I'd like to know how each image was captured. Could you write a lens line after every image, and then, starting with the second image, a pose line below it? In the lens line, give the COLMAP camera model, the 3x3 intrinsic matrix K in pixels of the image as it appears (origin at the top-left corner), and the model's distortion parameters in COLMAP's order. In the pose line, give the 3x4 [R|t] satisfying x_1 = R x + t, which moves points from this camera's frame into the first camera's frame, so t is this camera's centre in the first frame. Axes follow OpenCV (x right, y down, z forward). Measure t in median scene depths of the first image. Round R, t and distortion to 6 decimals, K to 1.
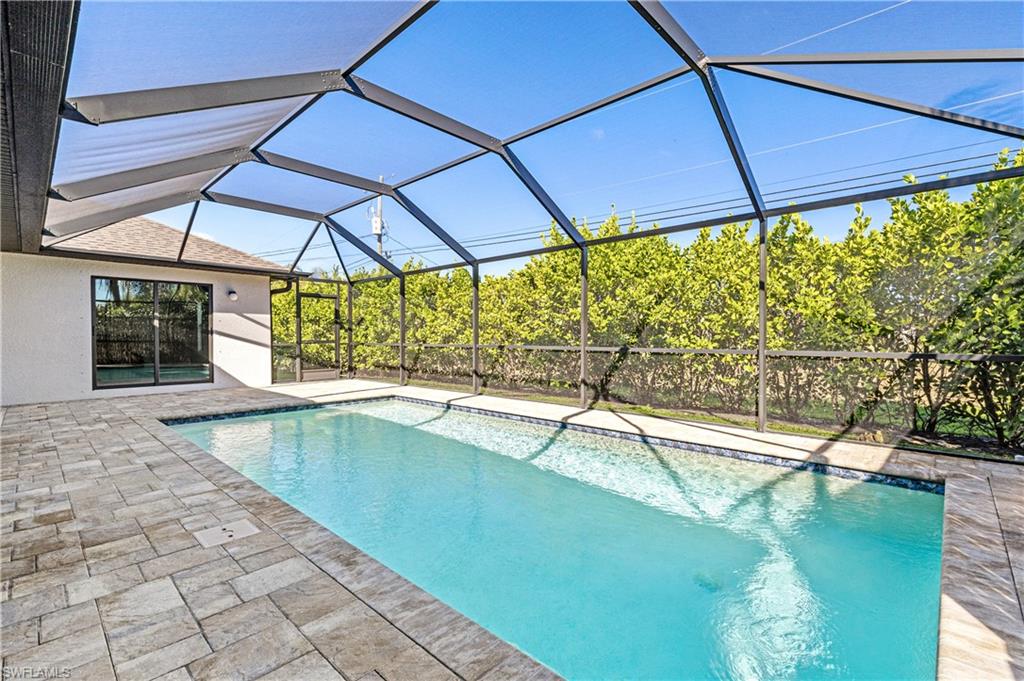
lens RADIAL K [[460.2, 0, 513.9], [0, 460.2, 337.7], [0, 0, 1]] dist [0.007507, -0.001672]
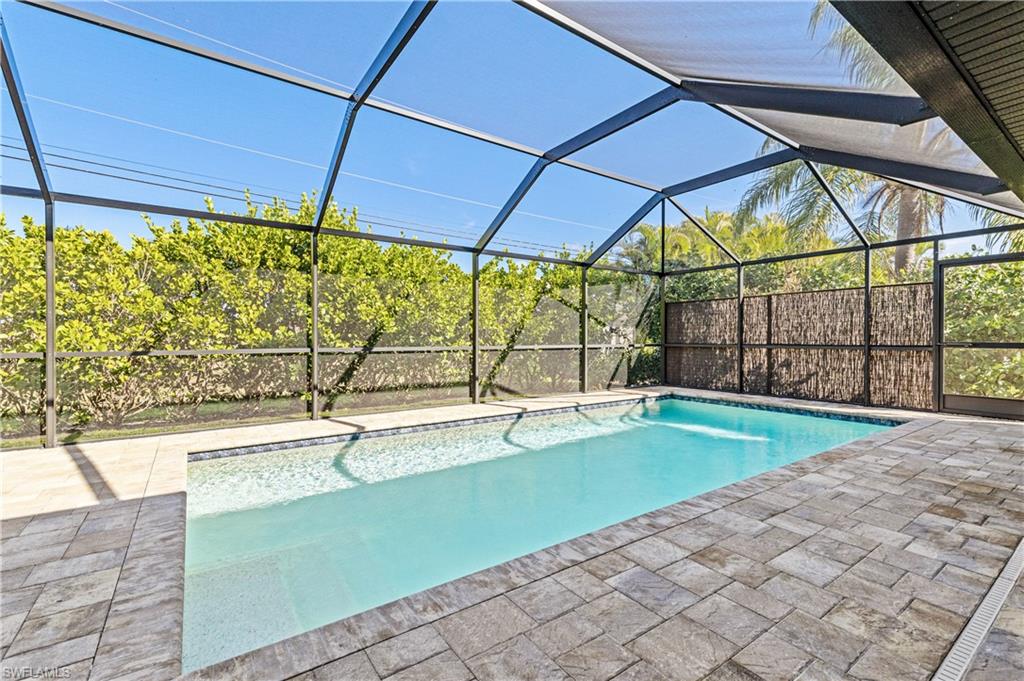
lens RADIAL K [[460.2, 0, 518.8], [0, 460.2, 337.8], [0, 0, 1]] dist [0.007507, -0.001672]
pose [[0.186667, -0.001848, 0.982422, -1.716185], [0.003140, 0.999994, 0.001284, 0.001098], [-0.982418, 0.002845, 0.186671, 1.373302]]
